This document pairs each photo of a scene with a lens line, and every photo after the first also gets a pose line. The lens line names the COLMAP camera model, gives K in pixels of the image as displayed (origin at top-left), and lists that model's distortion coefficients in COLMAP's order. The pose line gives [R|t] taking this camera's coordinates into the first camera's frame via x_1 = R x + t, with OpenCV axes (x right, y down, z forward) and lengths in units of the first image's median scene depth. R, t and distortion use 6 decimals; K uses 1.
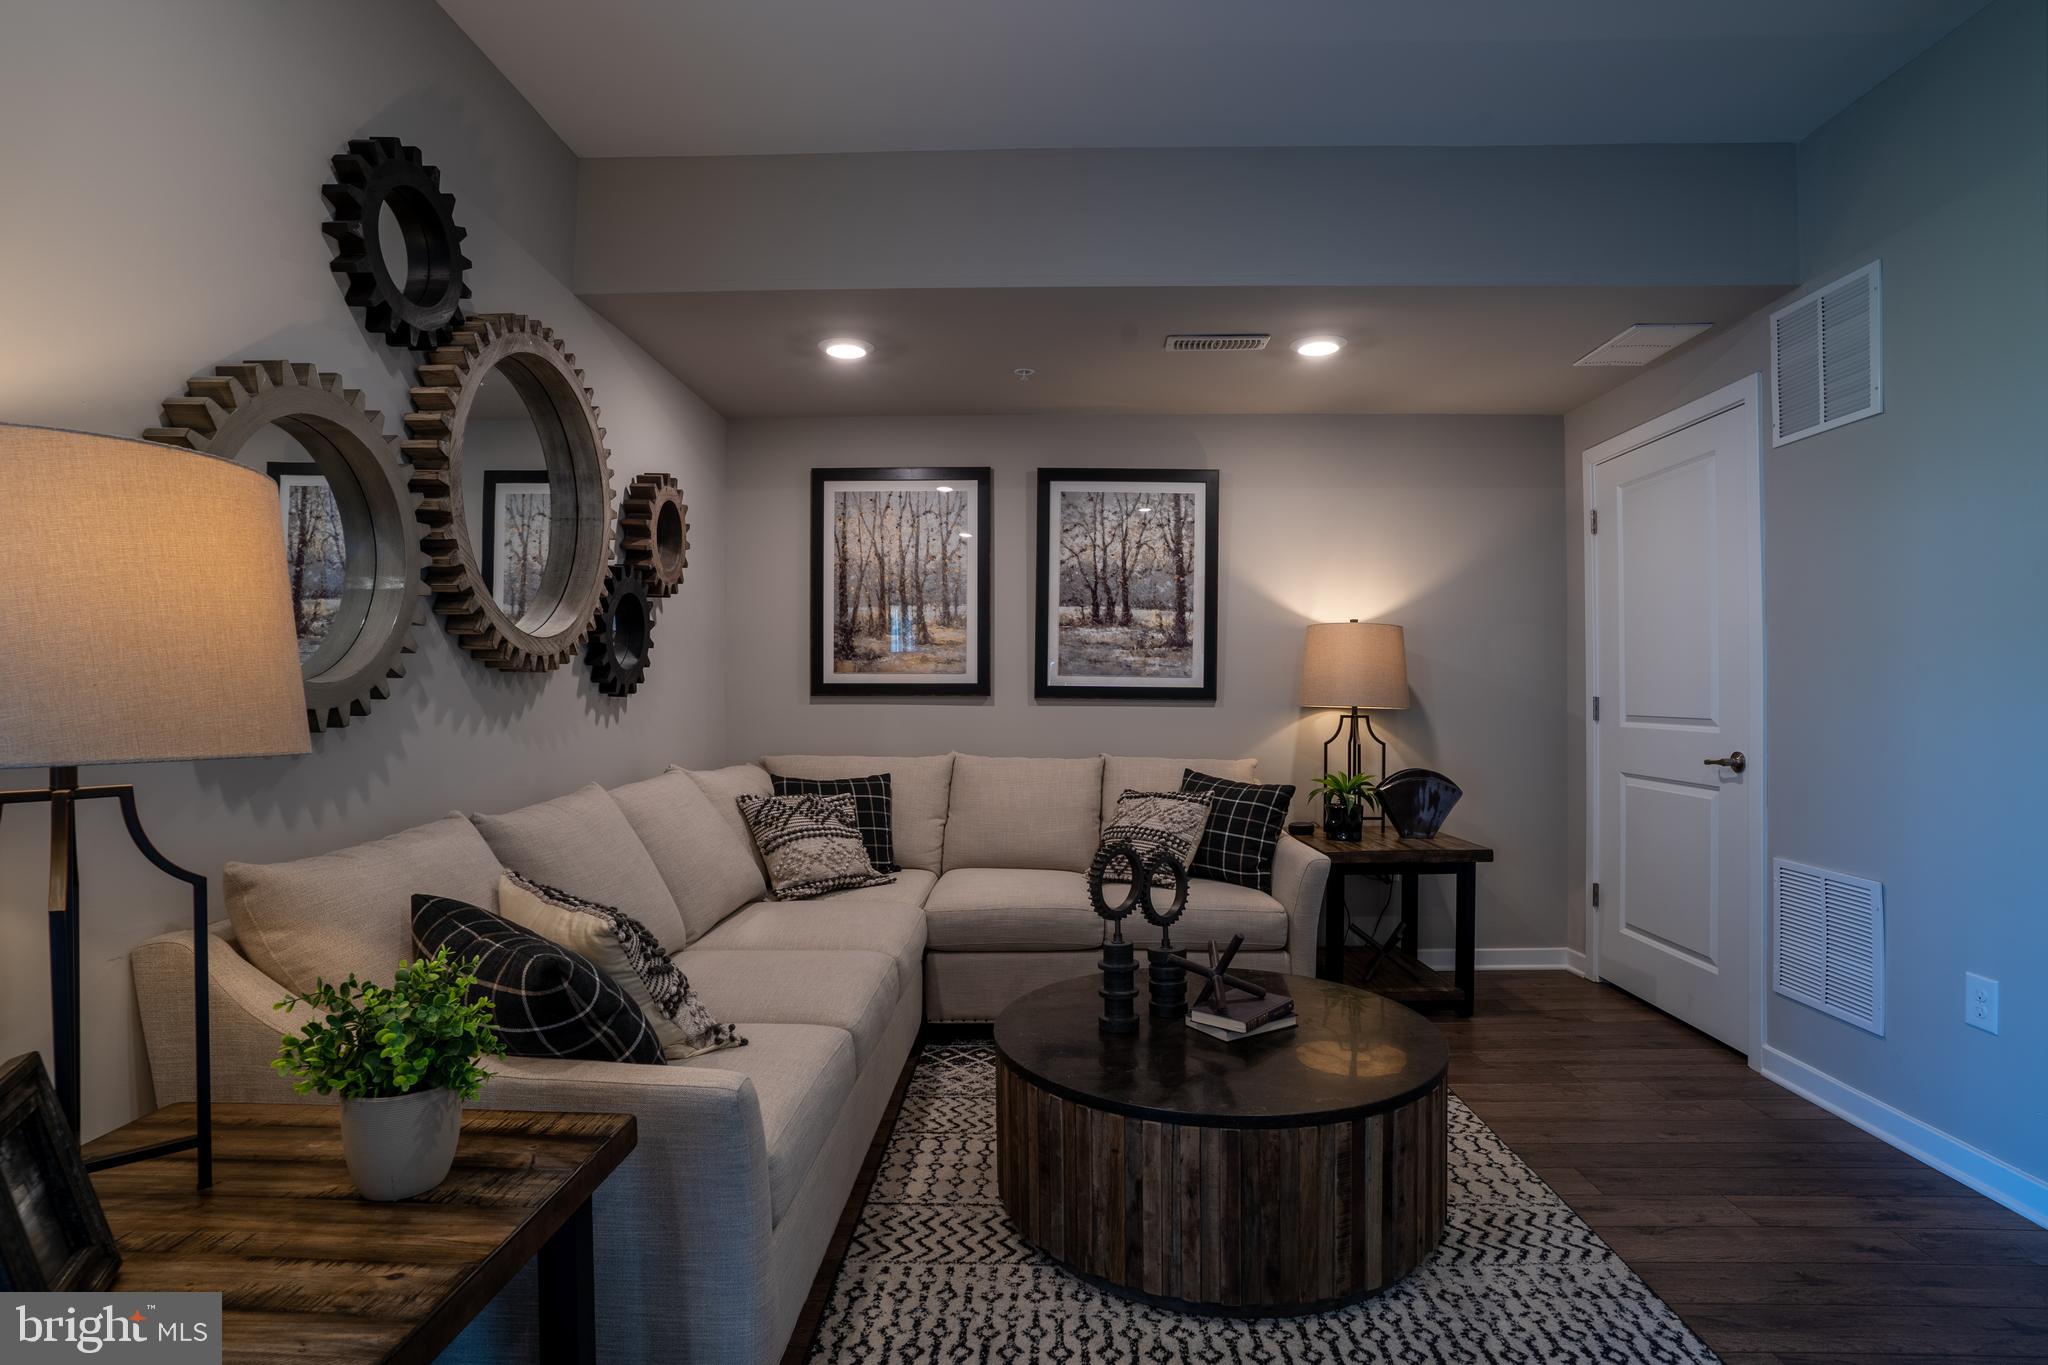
lens RADIAL K [[1052.0, 0, 1003.6], [0, 1052.0, 689.1], [0, 0, 1]] dist [-0.082826, 0.043092]
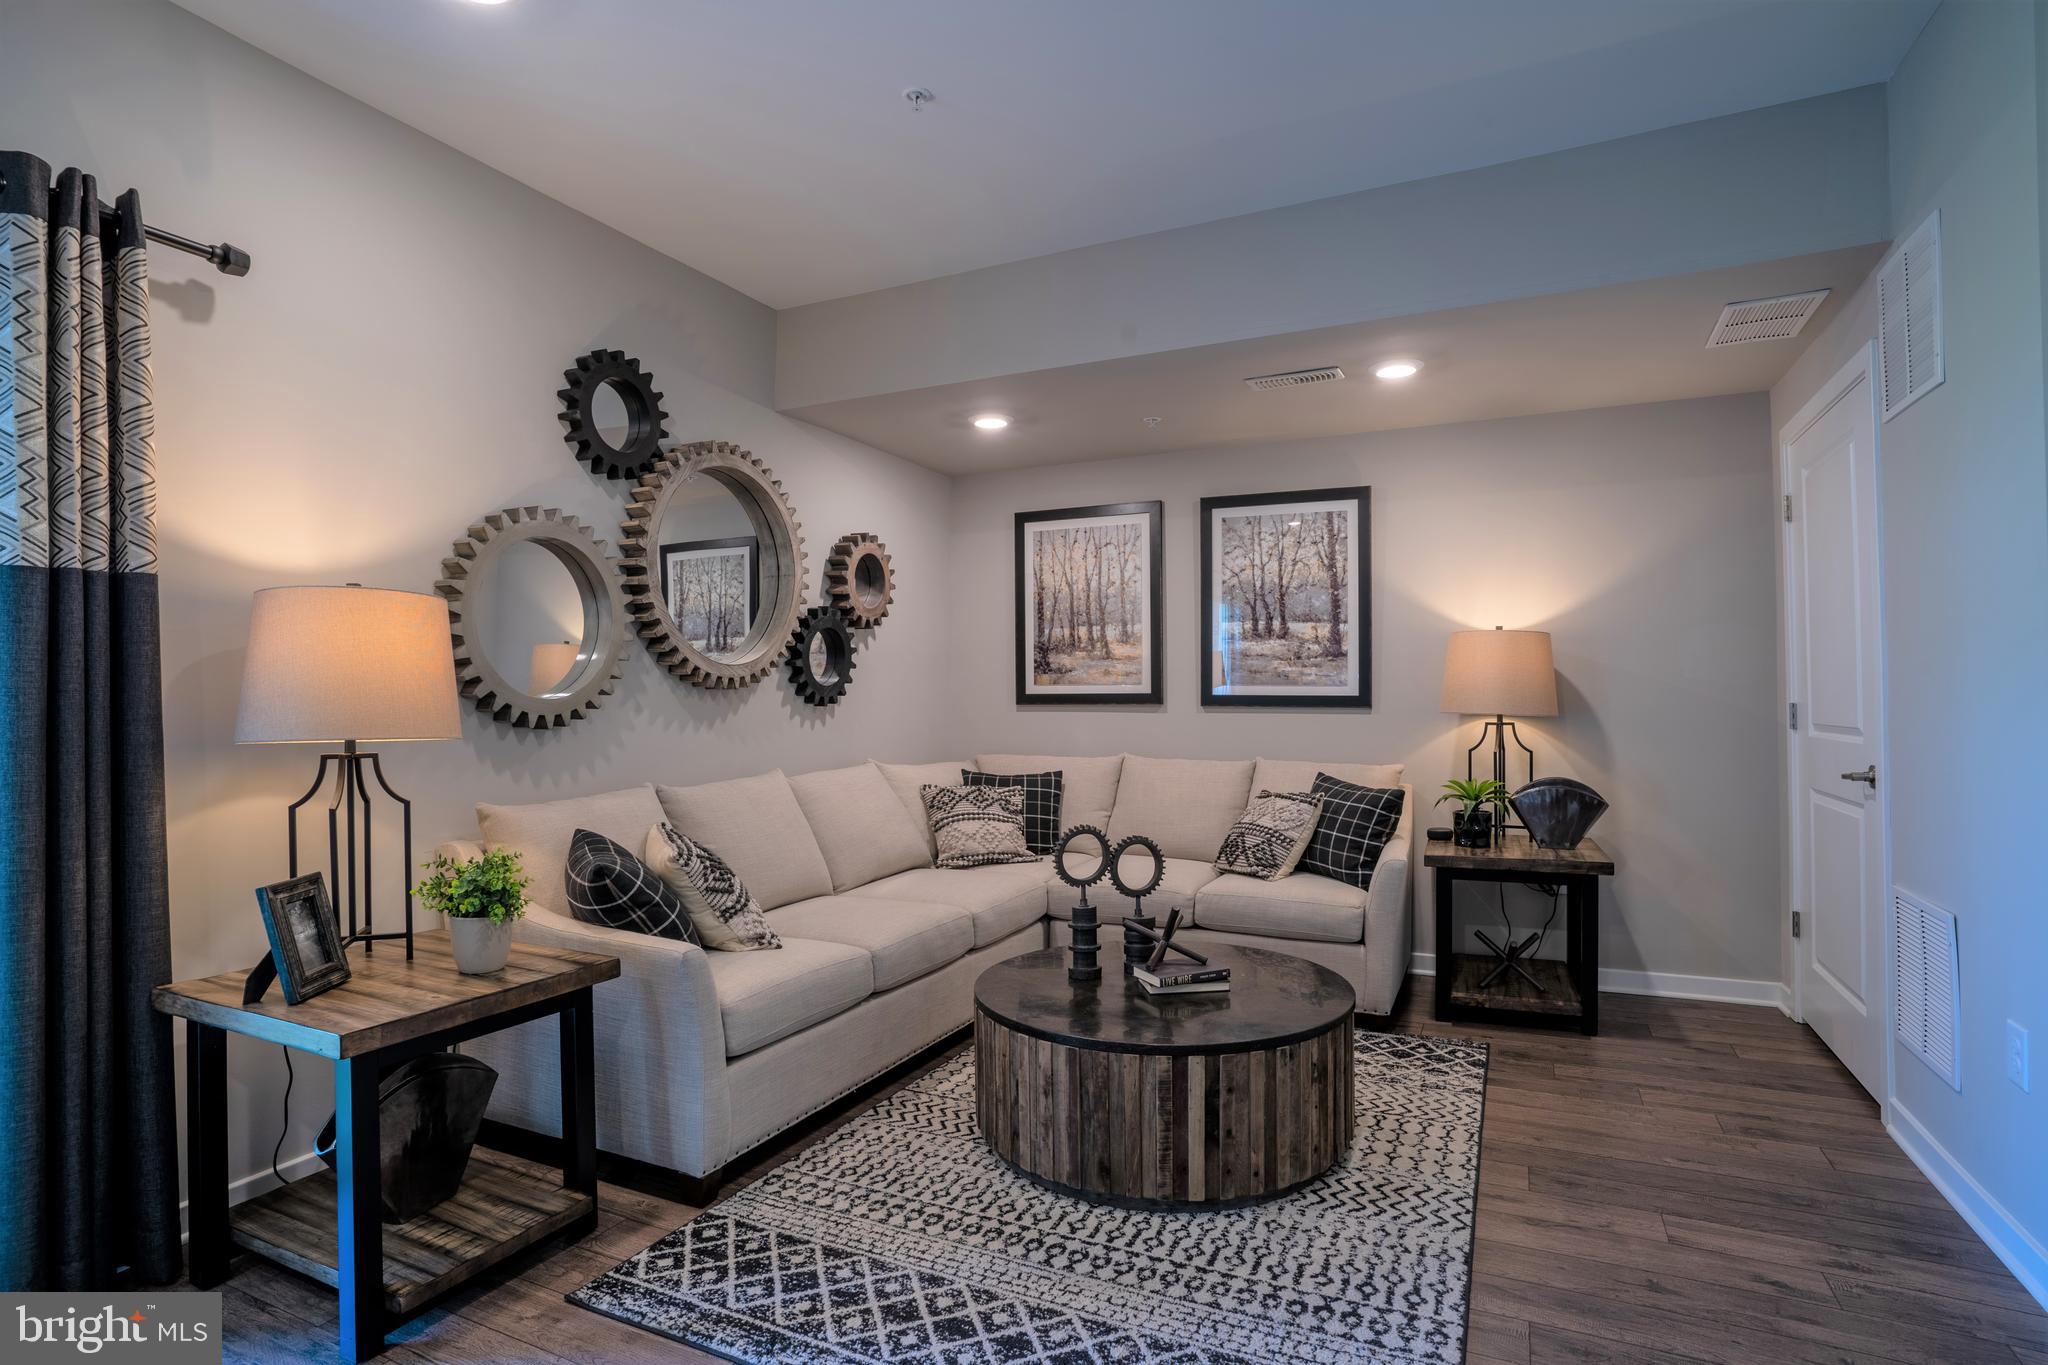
lens RADIAL K [[1052.0, 0, 1003.6], [0, 1052.0, 689.1], [0, 0, 1]] dist [-0.082826, 0.043092]
pose [[0.908286, -0.008580, -0.418262, 0.329320], [0.006092, 0.999955, -0.007282, -0.002733], [0.418306, 0.004066, 0.908297, -0.096653]]
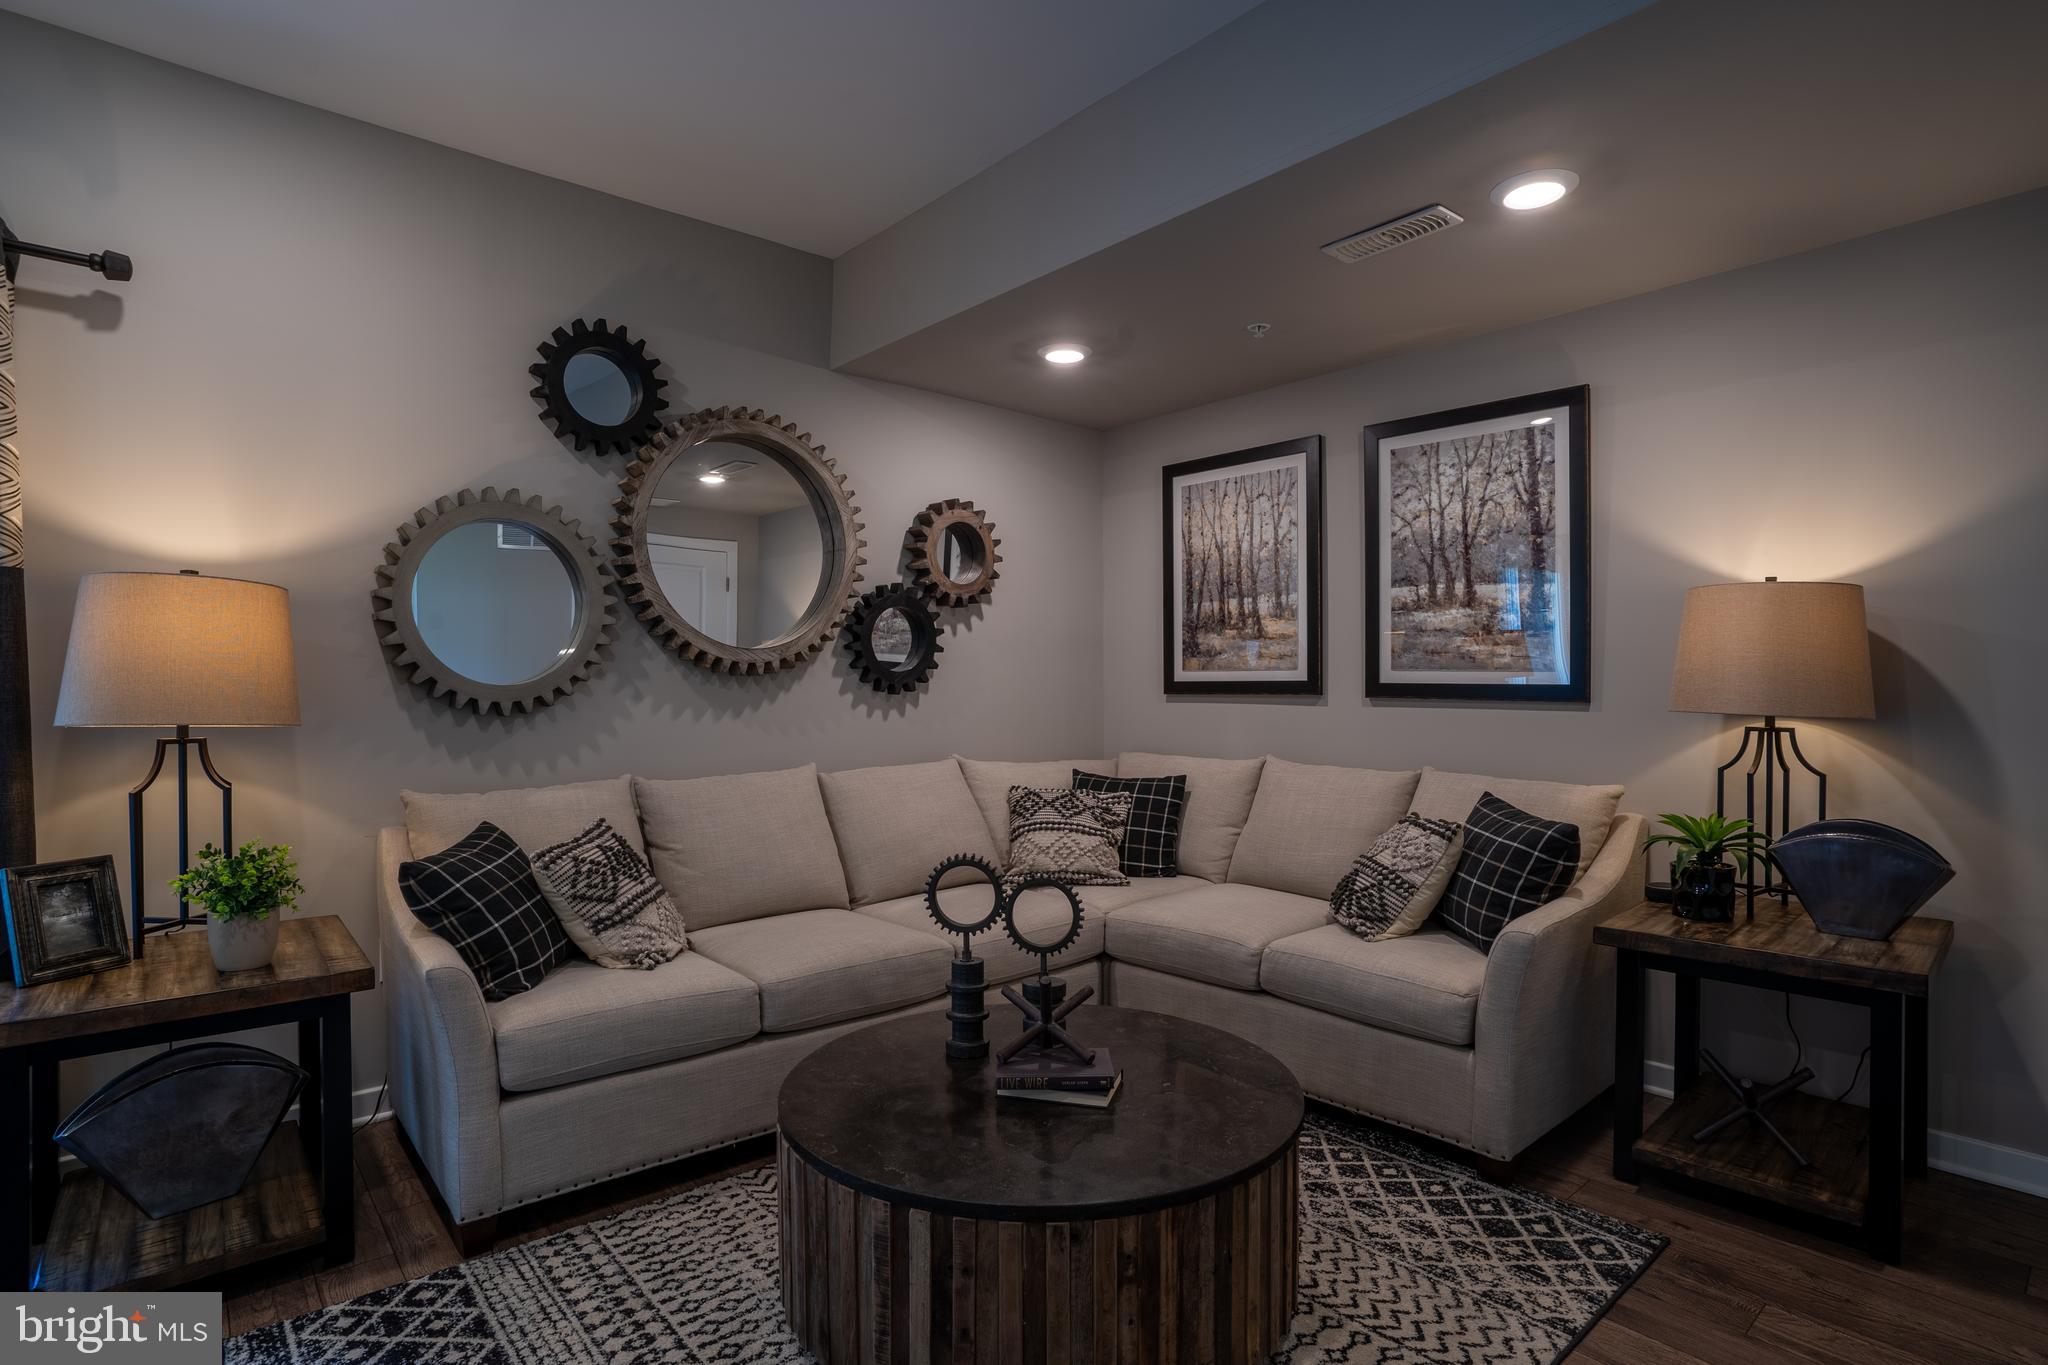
lens RADIAL K [[1041.7, 0, 1019.4], [0, 1041.7, 686.3], [0, 0, 1]] dist [-0.078159, 0.040741]
pose [[0.668790, -0.001253, -0.743450, 0.504002], [0.002334, 0.999997, 0.000414, -0.001651], [0.743448, -0.002012, 0.668791, 0.254191]]
